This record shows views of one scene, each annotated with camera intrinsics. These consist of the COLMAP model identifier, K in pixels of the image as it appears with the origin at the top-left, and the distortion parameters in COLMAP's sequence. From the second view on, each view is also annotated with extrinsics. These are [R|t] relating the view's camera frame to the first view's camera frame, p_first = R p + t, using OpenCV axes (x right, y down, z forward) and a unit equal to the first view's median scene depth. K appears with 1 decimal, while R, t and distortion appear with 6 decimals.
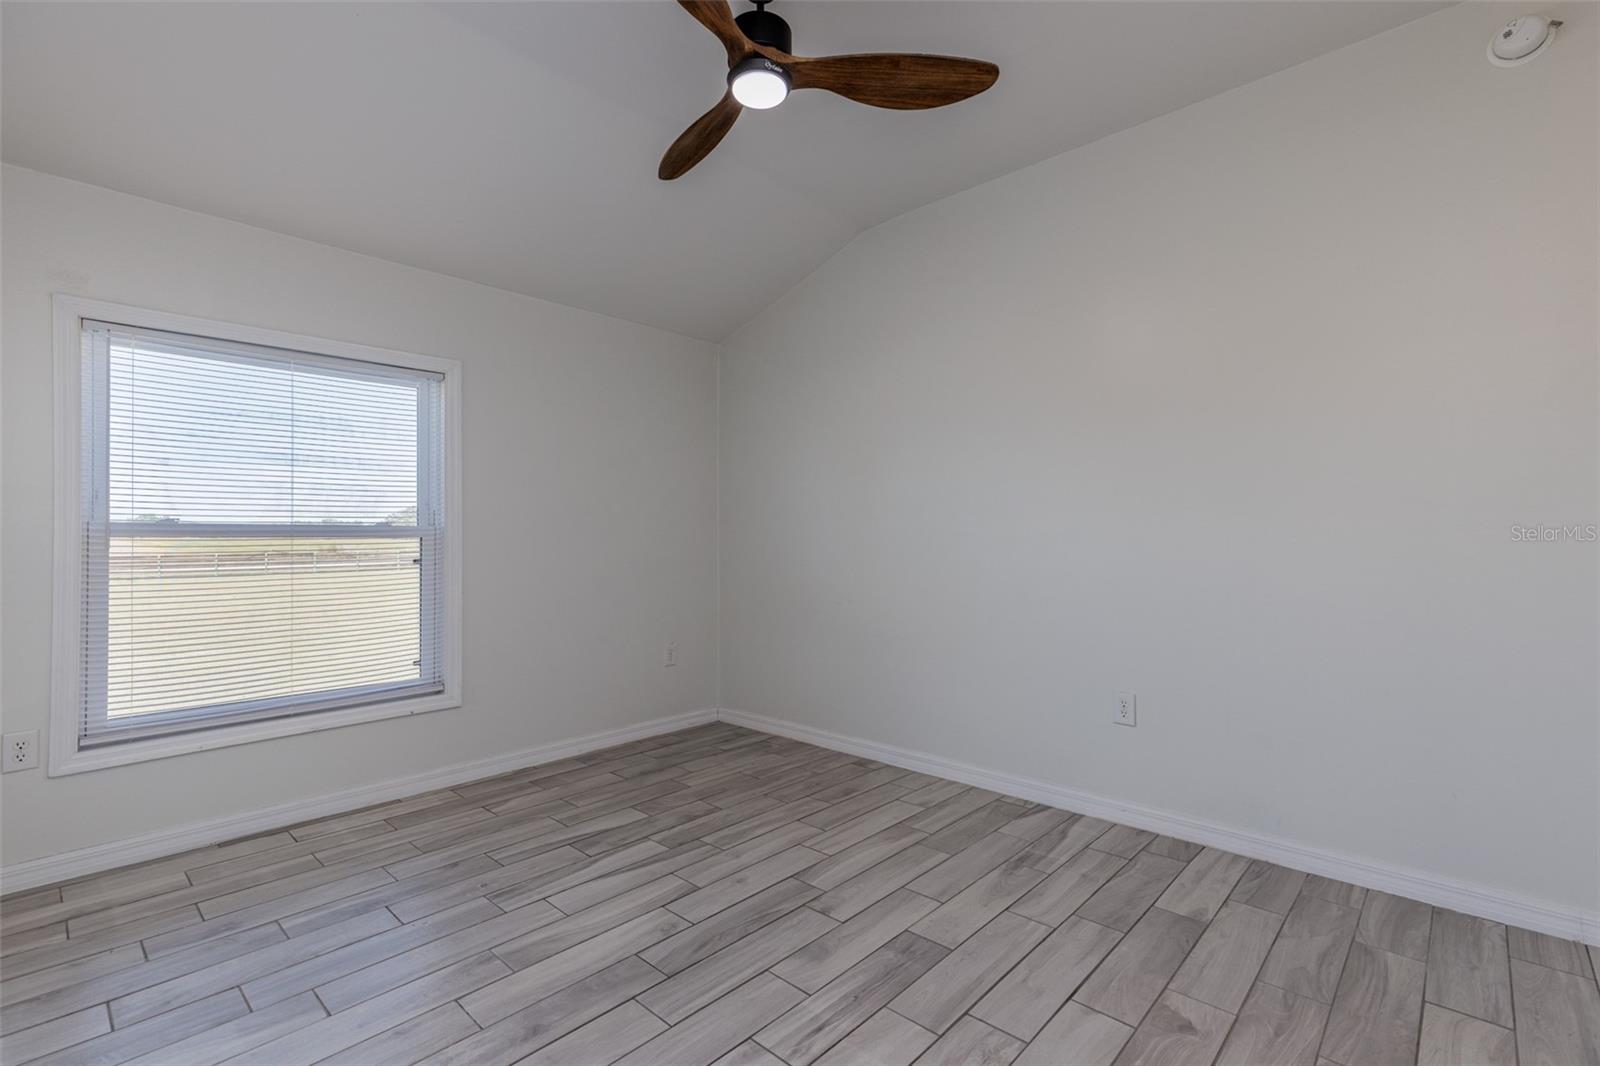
lens RADIAL K [[727.5, 0, 799.2], [0, 727.5, 535.2], [0, 0, 1]] dist [0.006537, -0.000020]
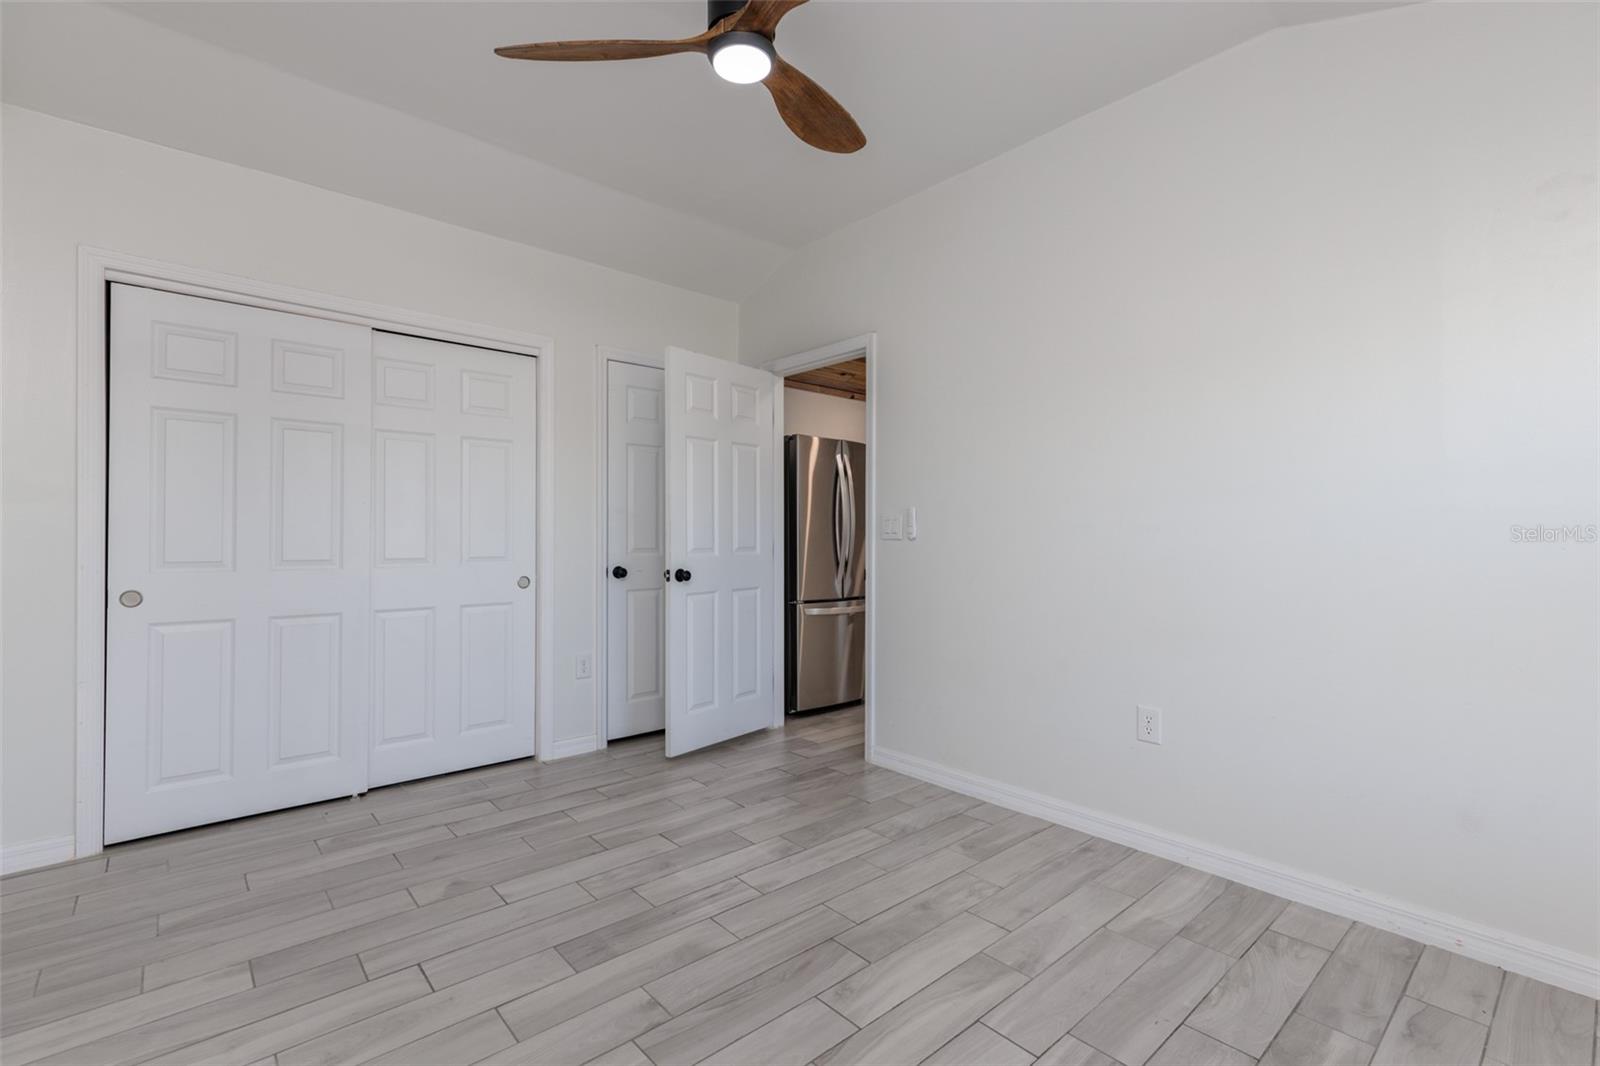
lens RADIAL K [[727.5, 0, 801.2], [0, 727.5, 537.0], [0, 0, 1]] dist [0.006537, -0.000020]
pose [[-0.995436, 0.003326, 0.095377, -0.229429], [0.002164, 0.999922, -0.012279, 0.020442], [-0.095410, -0.012017, -0.995366, 2.009951]]
